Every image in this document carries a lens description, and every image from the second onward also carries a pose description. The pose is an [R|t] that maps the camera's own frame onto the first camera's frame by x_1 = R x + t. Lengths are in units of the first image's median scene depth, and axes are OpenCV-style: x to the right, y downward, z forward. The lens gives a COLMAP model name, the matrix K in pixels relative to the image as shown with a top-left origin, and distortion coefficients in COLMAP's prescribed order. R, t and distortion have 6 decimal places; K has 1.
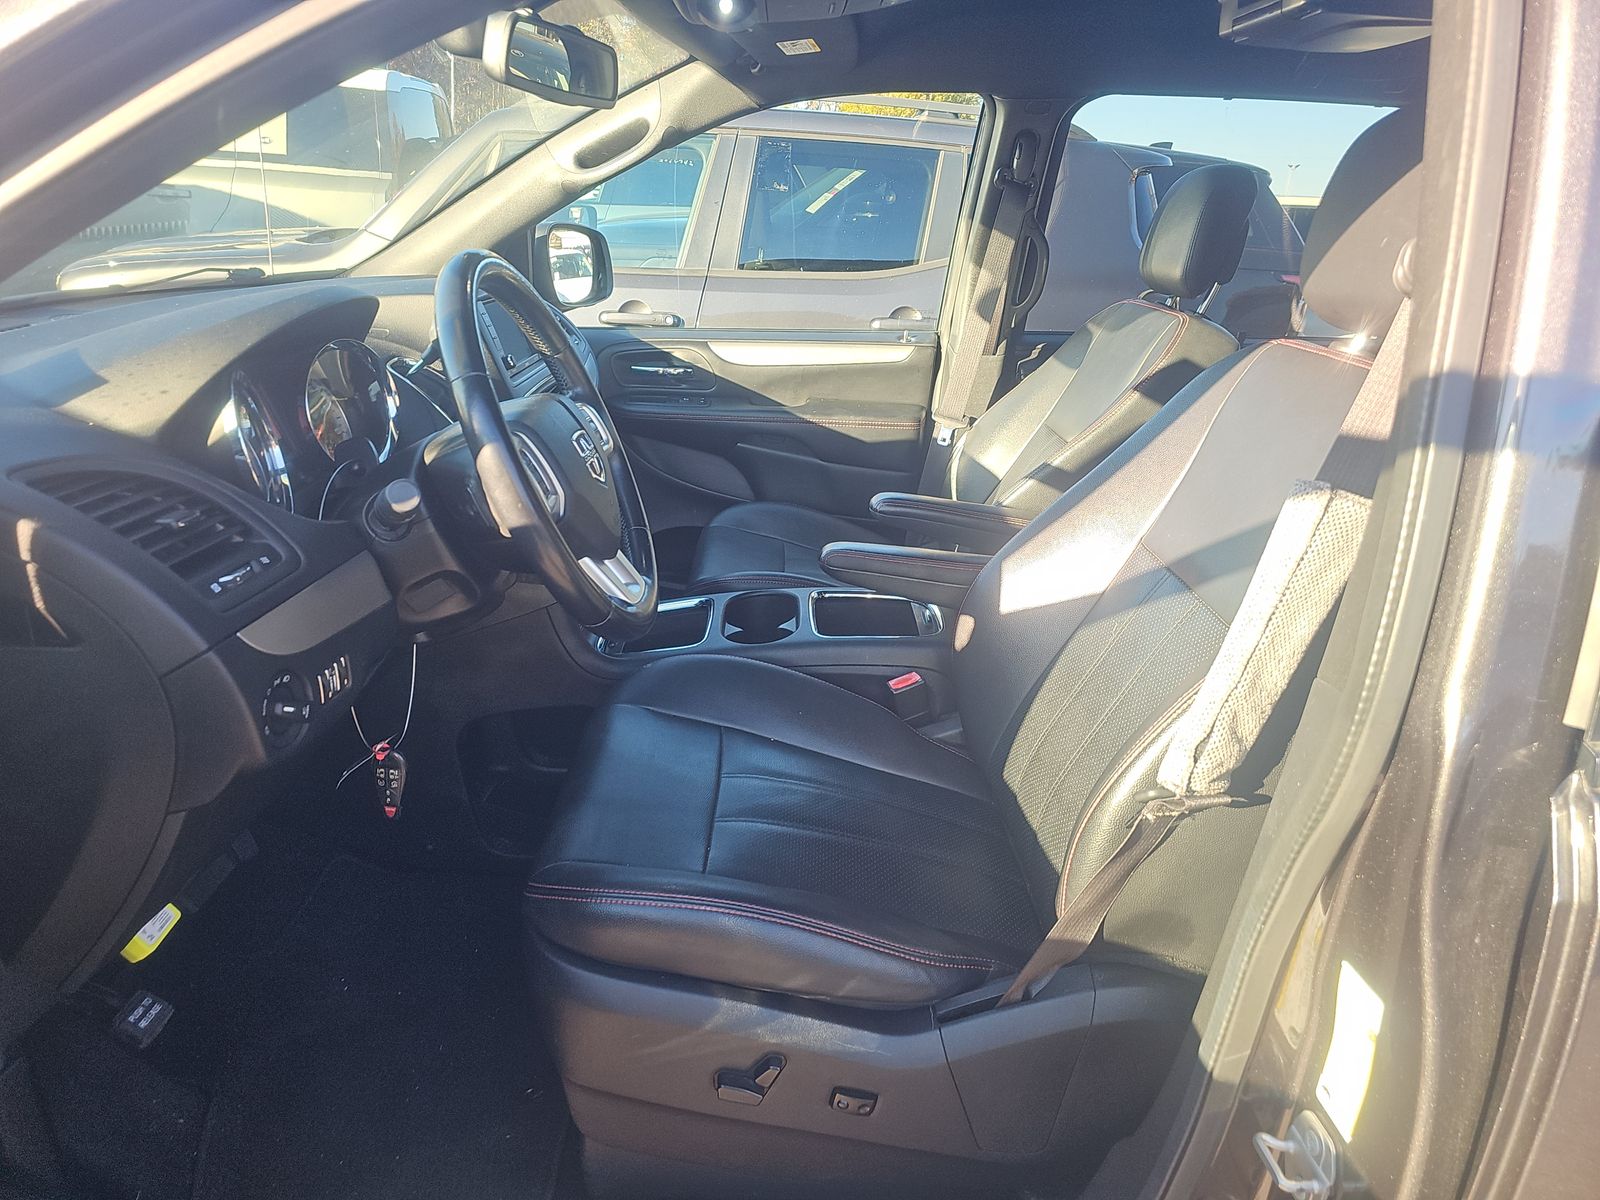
lens RADIAL K [[1106.0, 0, 800.0], [0, 1106.0, 600.0], [0, 0, 1]] dist [0.048636, -0.000585]
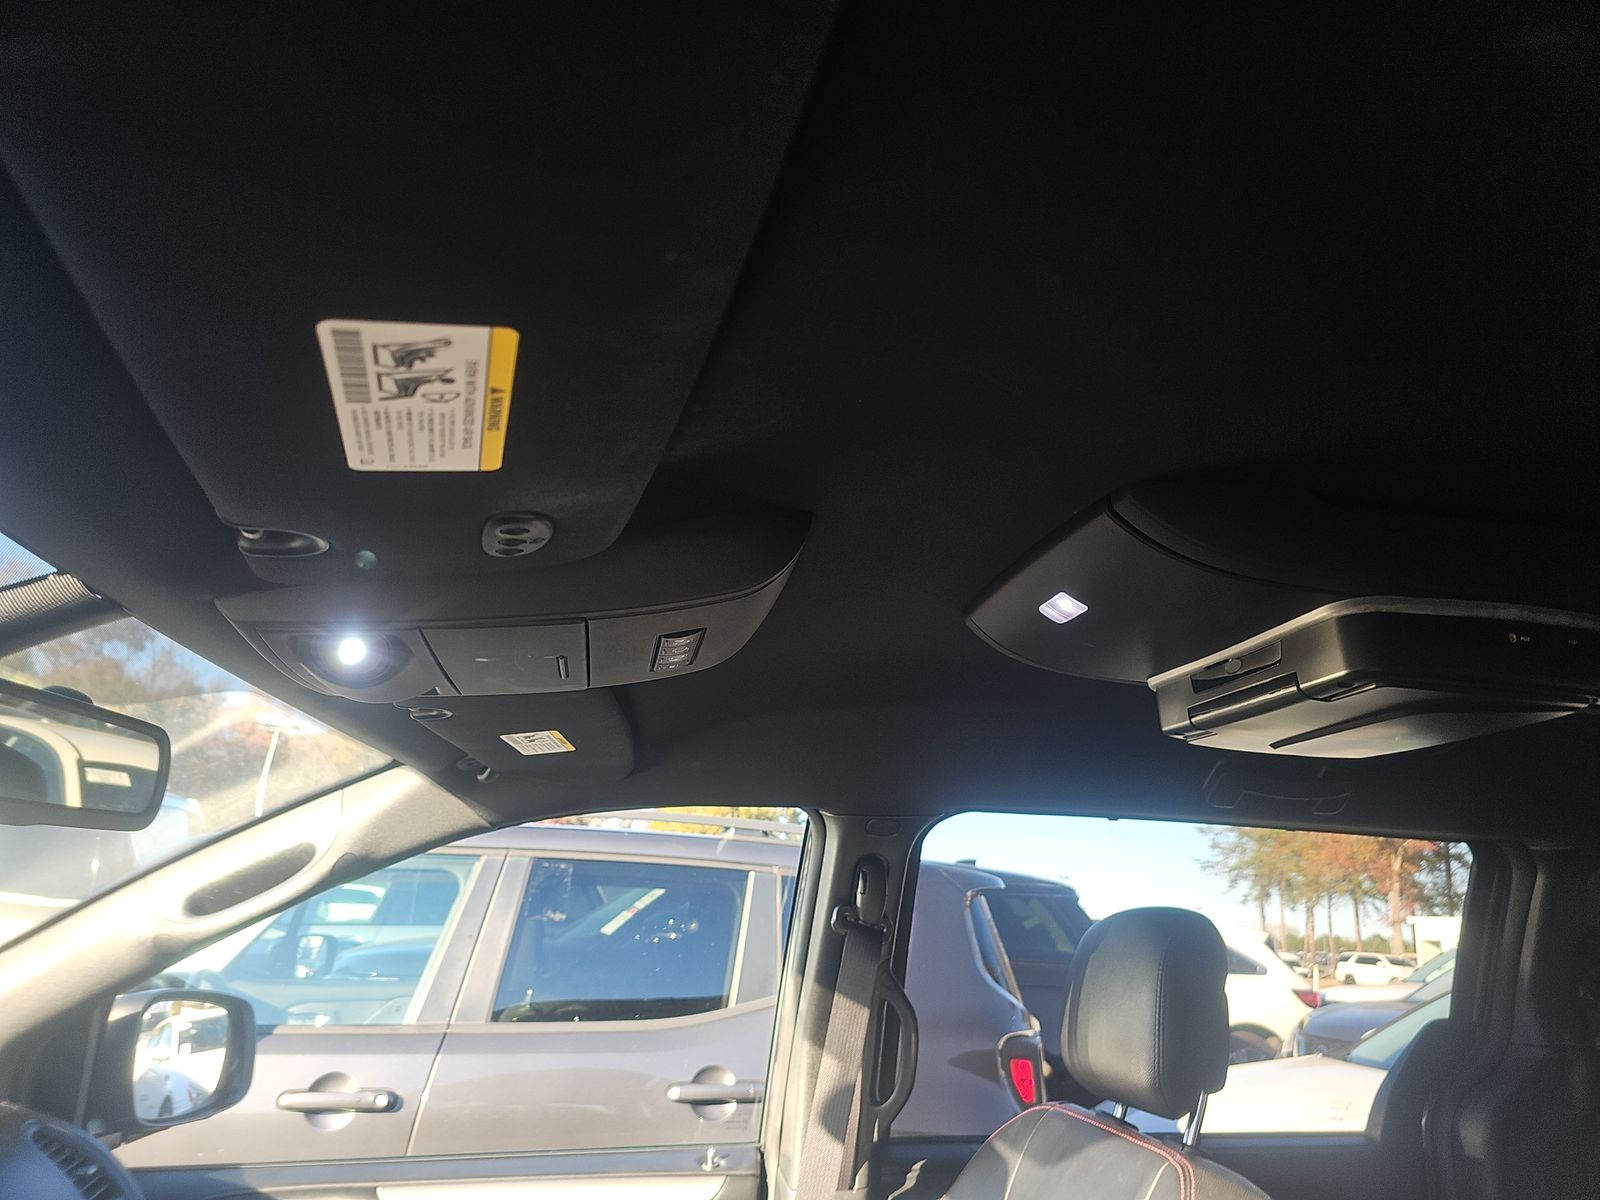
lens RADIAL K [[1078.1, 0, 800.0], [0, 1078.1, 600.0], [0, 0, 1]] dist [-0.001691, -0.003010]
pose [[0.986483, 0.034141, 0.160267, 0.037075], [0.065474, 0.814463, -0.576509, -0.142642], [-0.150214, 0.579210, 0.801219, 0.322579]]
